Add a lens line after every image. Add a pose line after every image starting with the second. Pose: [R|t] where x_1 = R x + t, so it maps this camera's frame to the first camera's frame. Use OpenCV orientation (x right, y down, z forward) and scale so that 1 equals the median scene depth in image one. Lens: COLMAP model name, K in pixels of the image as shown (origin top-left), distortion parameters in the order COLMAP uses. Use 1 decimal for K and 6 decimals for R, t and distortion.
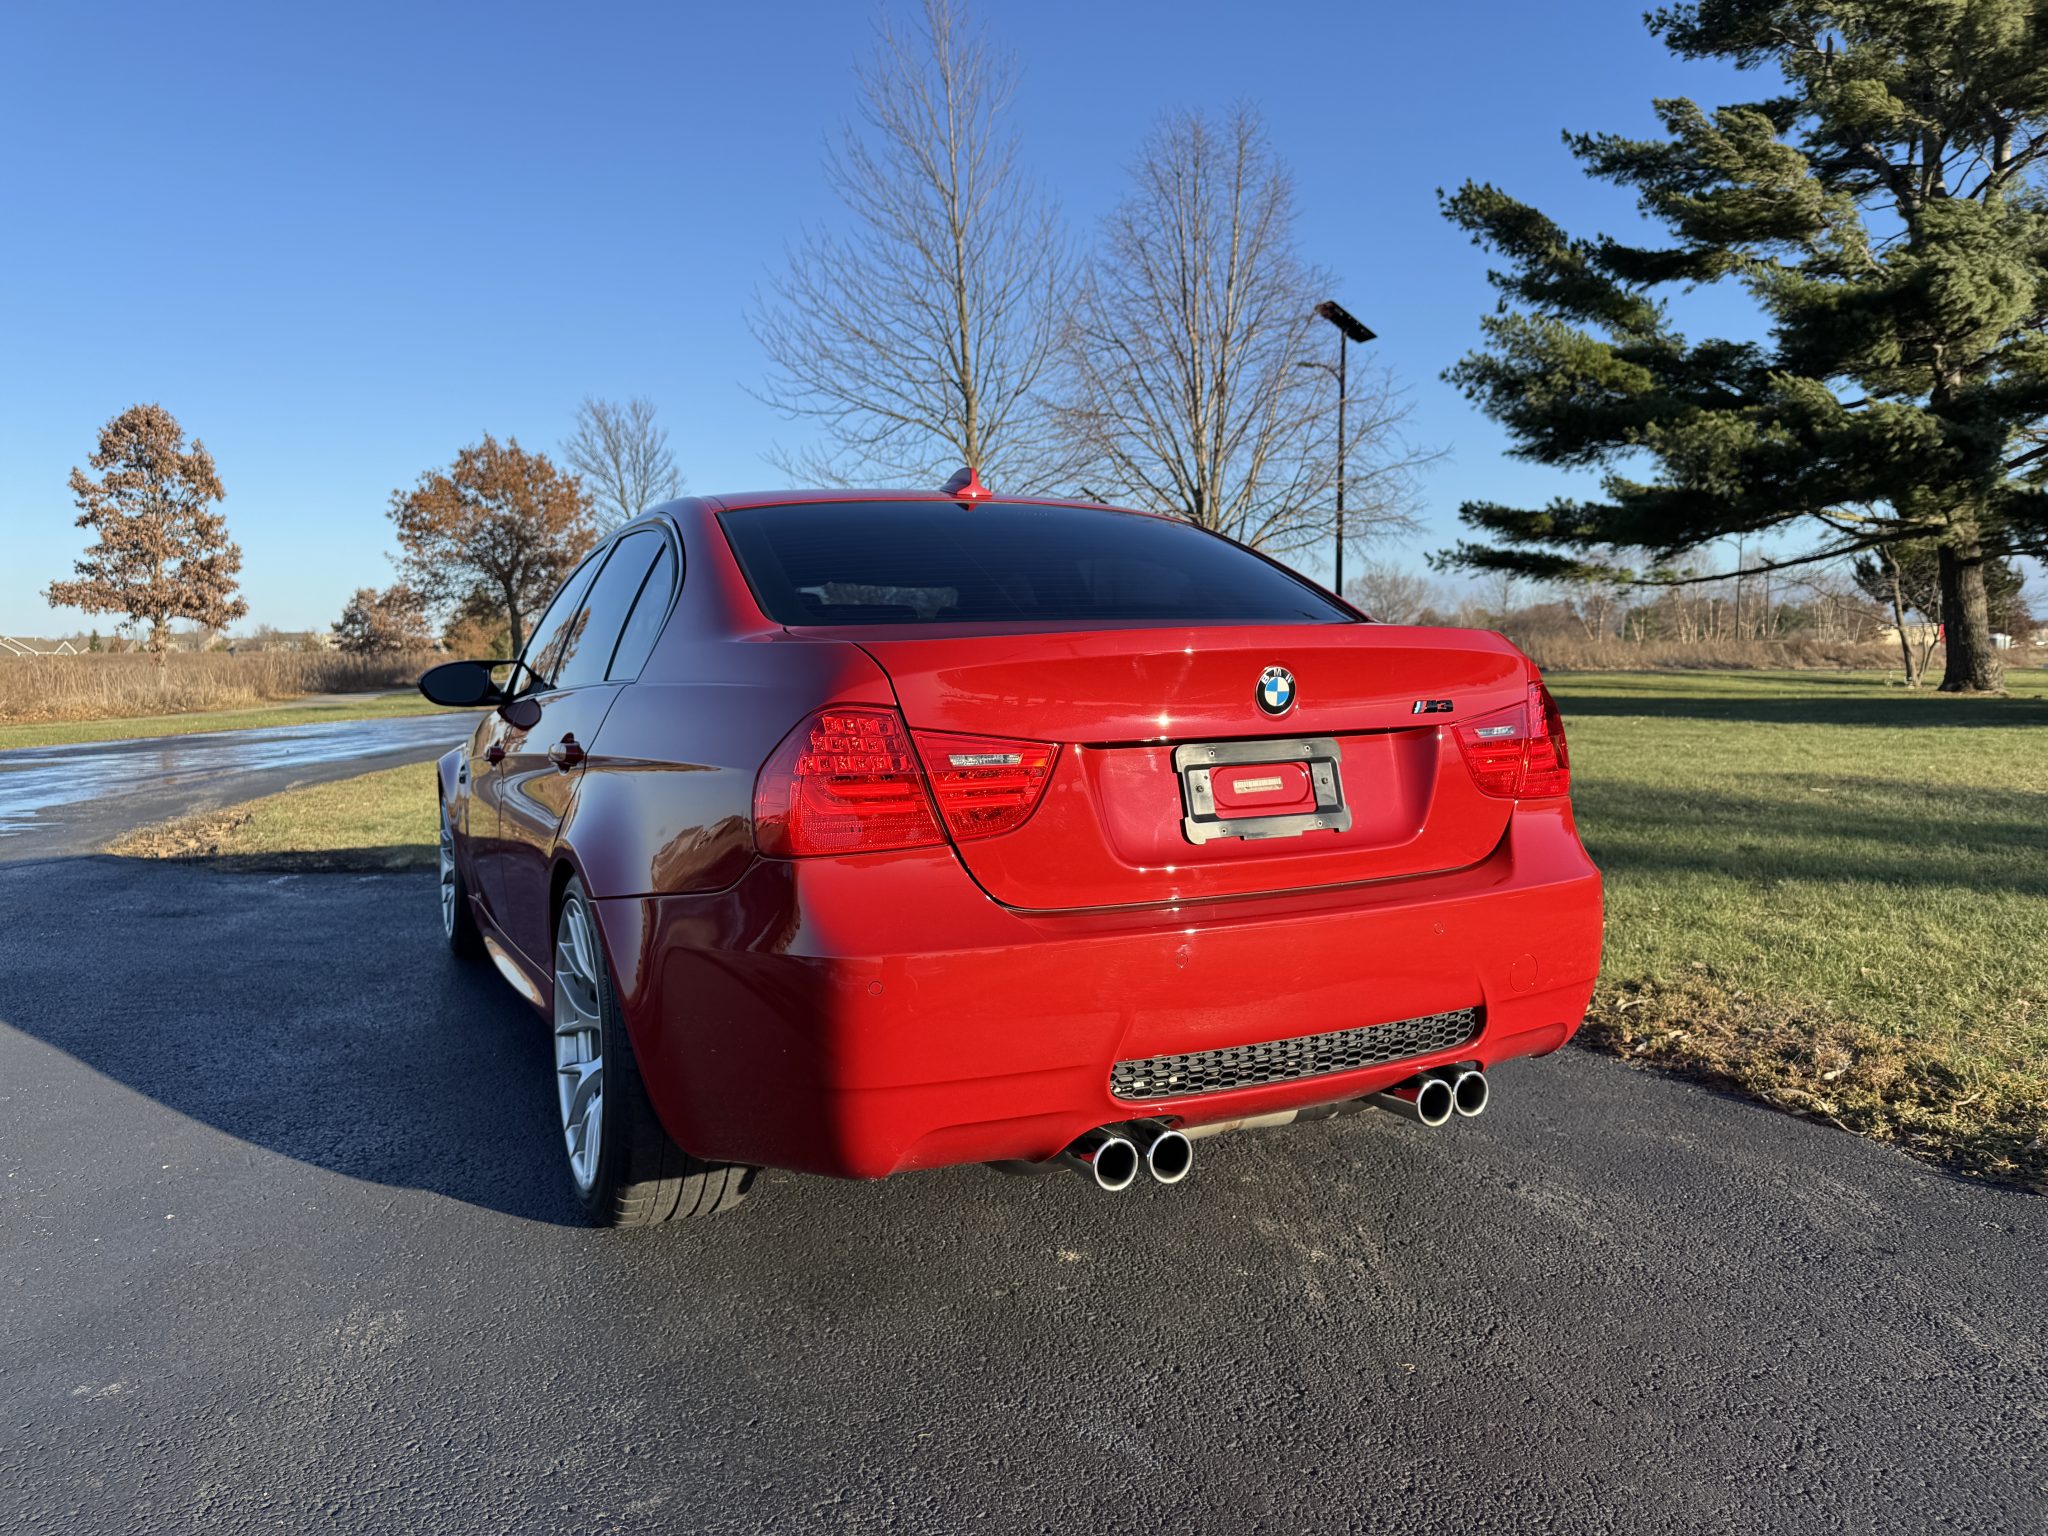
lens RADIAL K [[1463.8, 0, 1034.4], [0, 1463.8, 760.0], [0, 0, 1]] dist [0.007414, -0.004941]
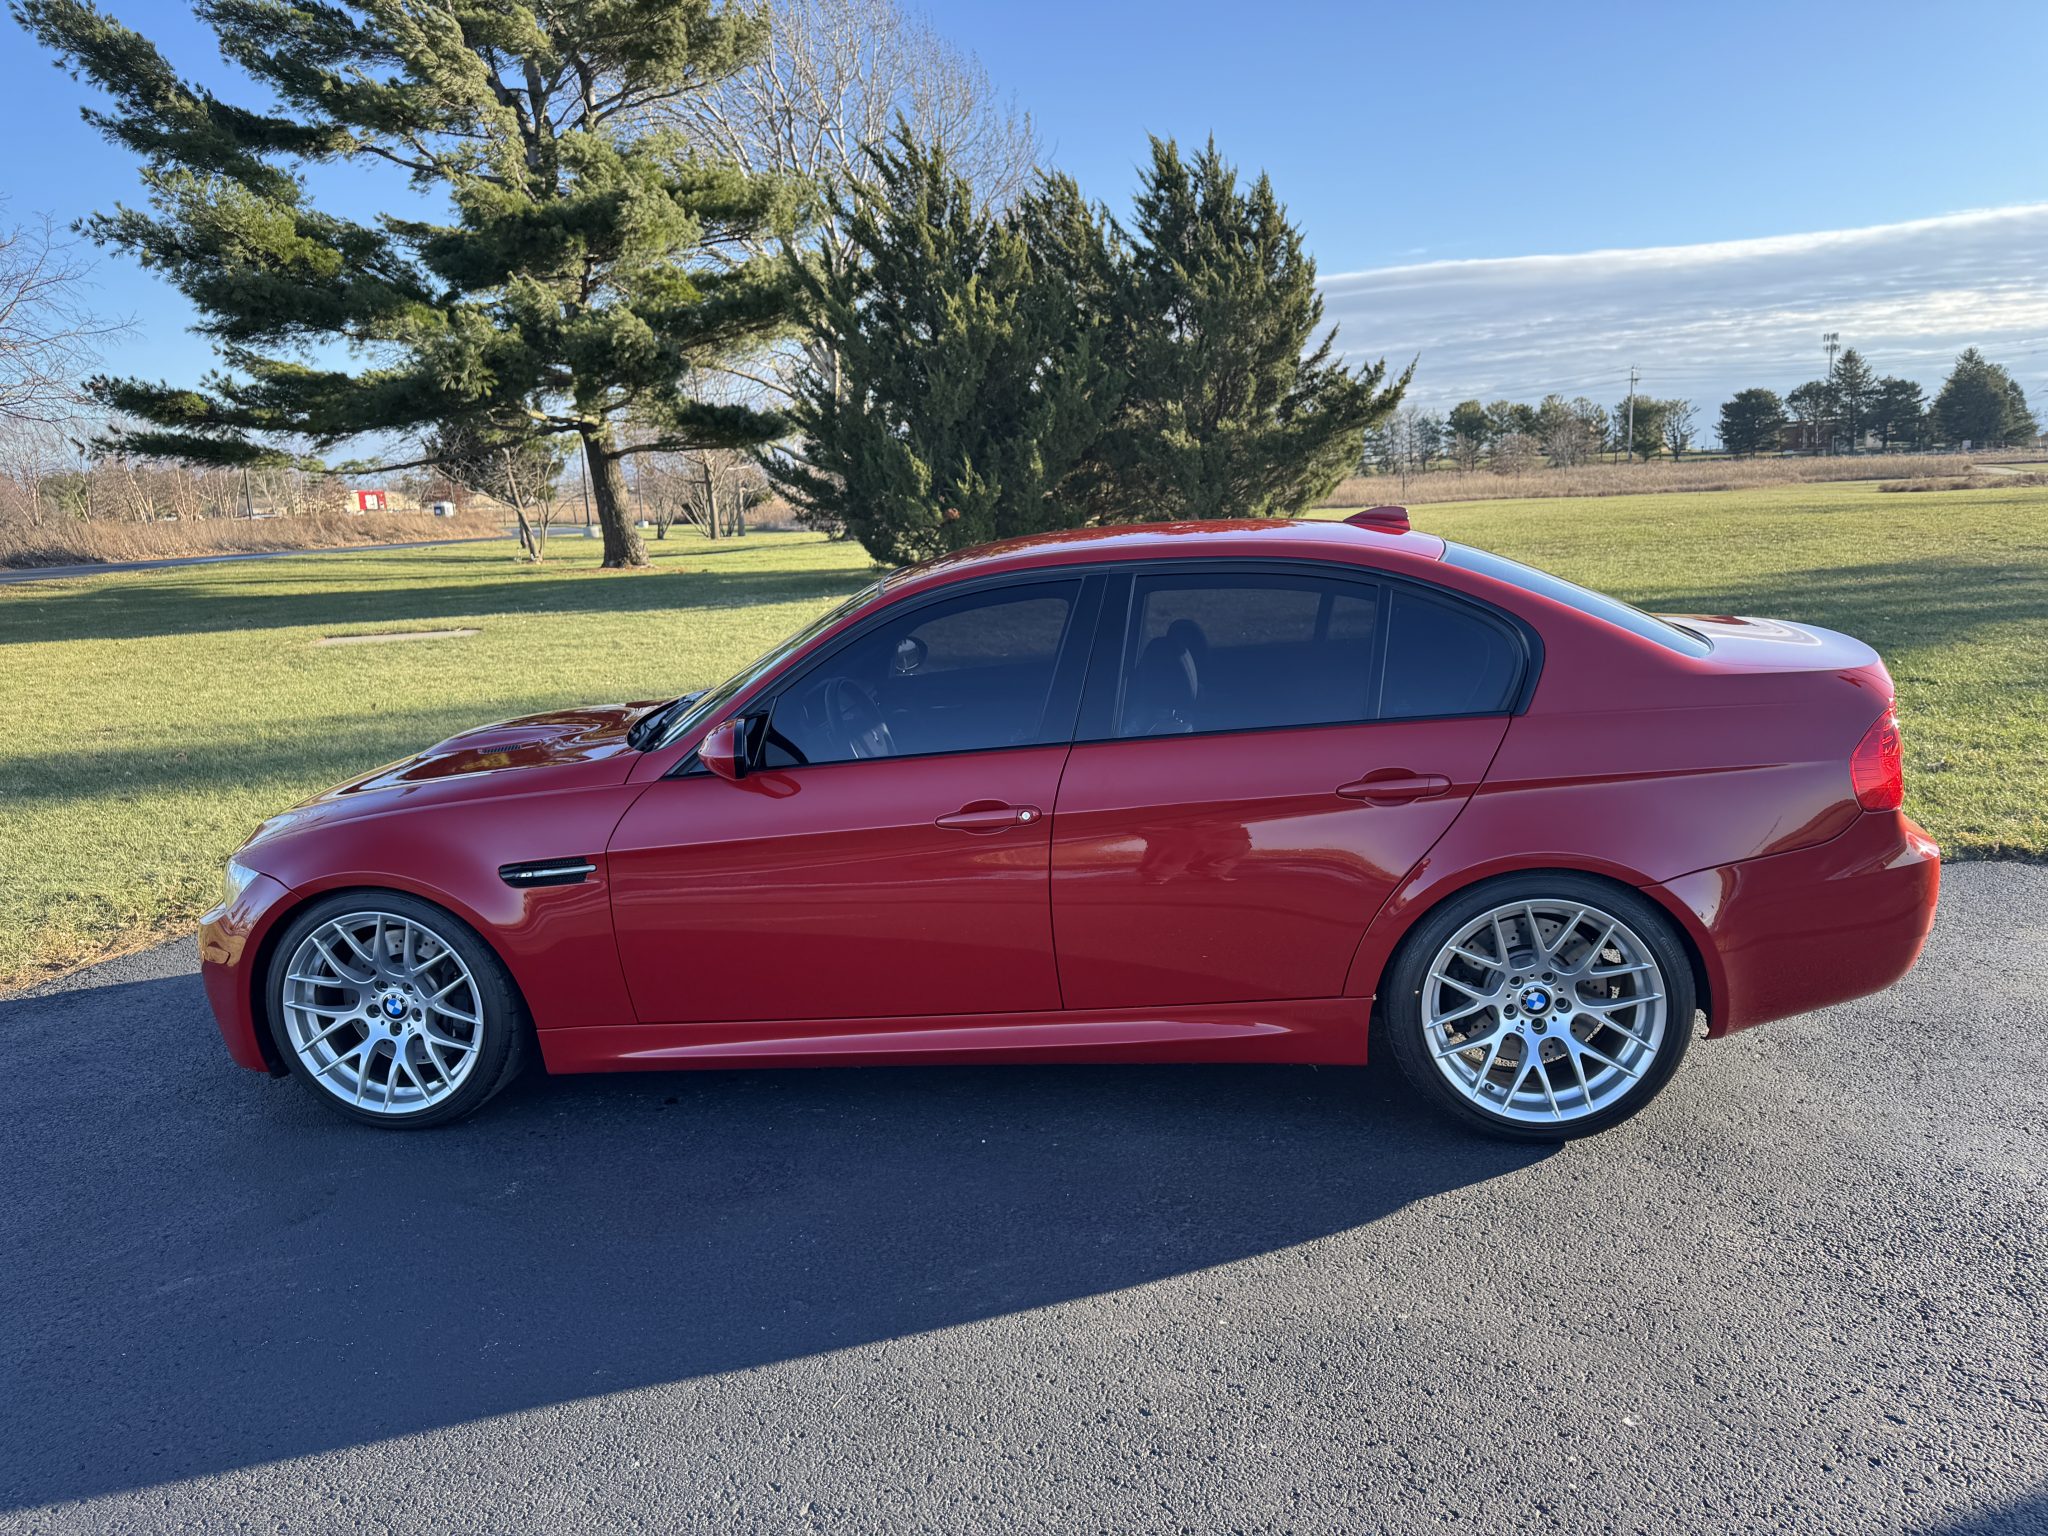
lens RADIAL K [[1429.1, 0, 1092.9], [0, 1429.1, 801.2], [0, 0, 1]] dist [-0.040790, 0.008493]
pose [[0.538364, -0.180586, 0.823136, -0.133411], [0.084178, 0.983408, 0.160692, -0.017374], [-0.838497, -0.017221, 0.544634, 0.068127]]
